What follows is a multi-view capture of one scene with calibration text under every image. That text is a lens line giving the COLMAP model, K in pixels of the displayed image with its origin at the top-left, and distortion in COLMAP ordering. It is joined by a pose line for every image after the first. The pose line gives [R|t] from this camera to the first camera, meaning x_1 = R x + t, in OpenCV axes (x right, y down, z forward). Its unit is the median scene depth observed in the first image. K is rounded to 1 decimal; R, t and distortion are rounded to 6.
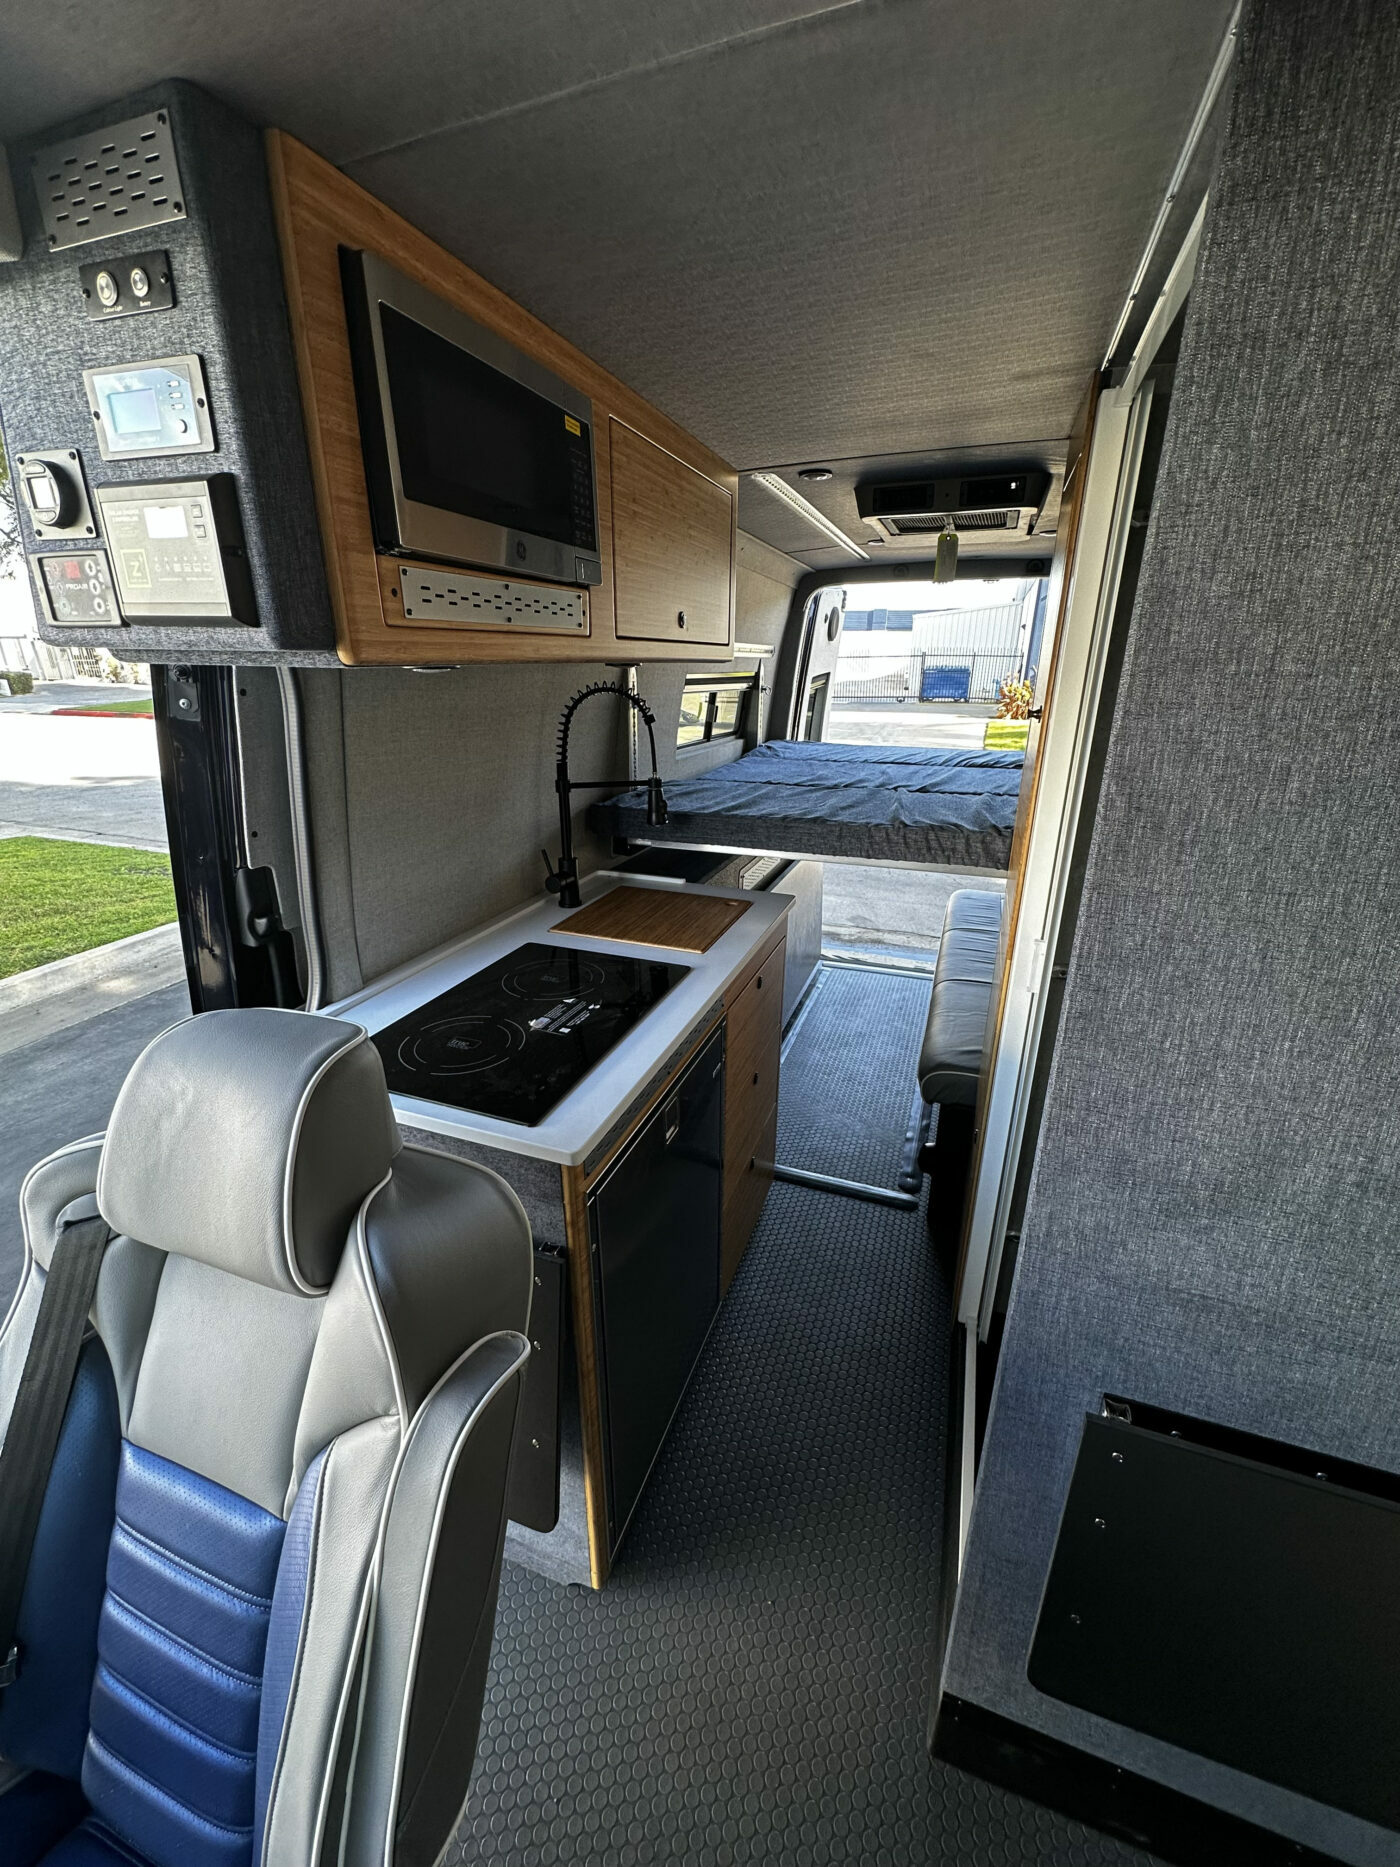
lens RADIAL K [[749.2, 0, 700.0], [0, 749.2, 931.3], [0, 0, 1]] dist [-0.000124, 0.000578]
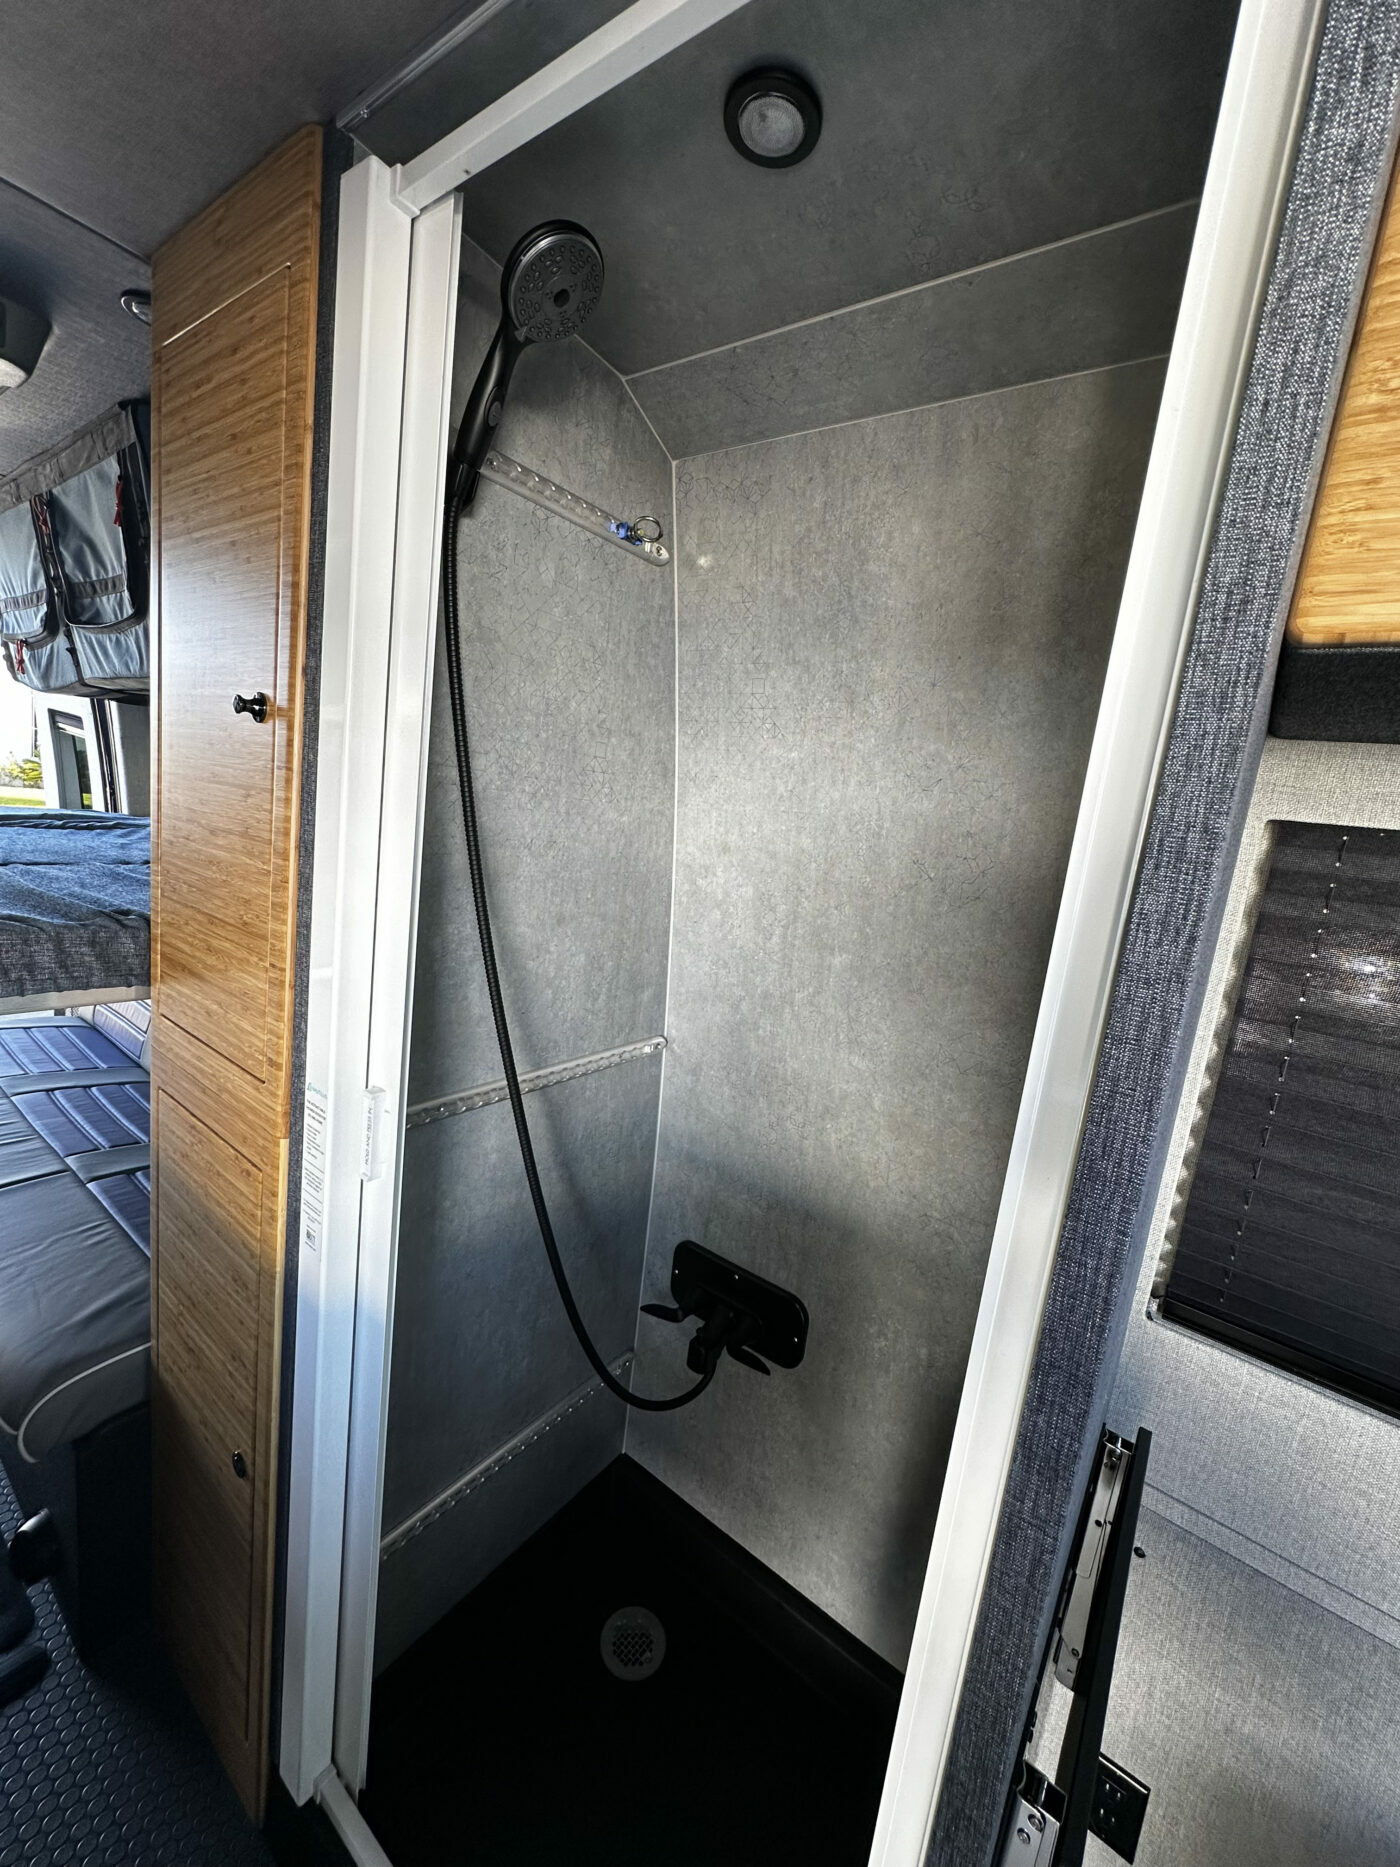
lens RADIAL K [[749.2, 0, 698.3], [0, 749.2, 931.4], [0, 0, 1]] dist [-0.000124, 0.000578]
pose [[0.278267, -0.129140, 0.951783, -0.016750], [0.206235, 0.975842, 0.072109, -0.075585], [-0.938102, 0.176225, 0.298177, 0.421732]]
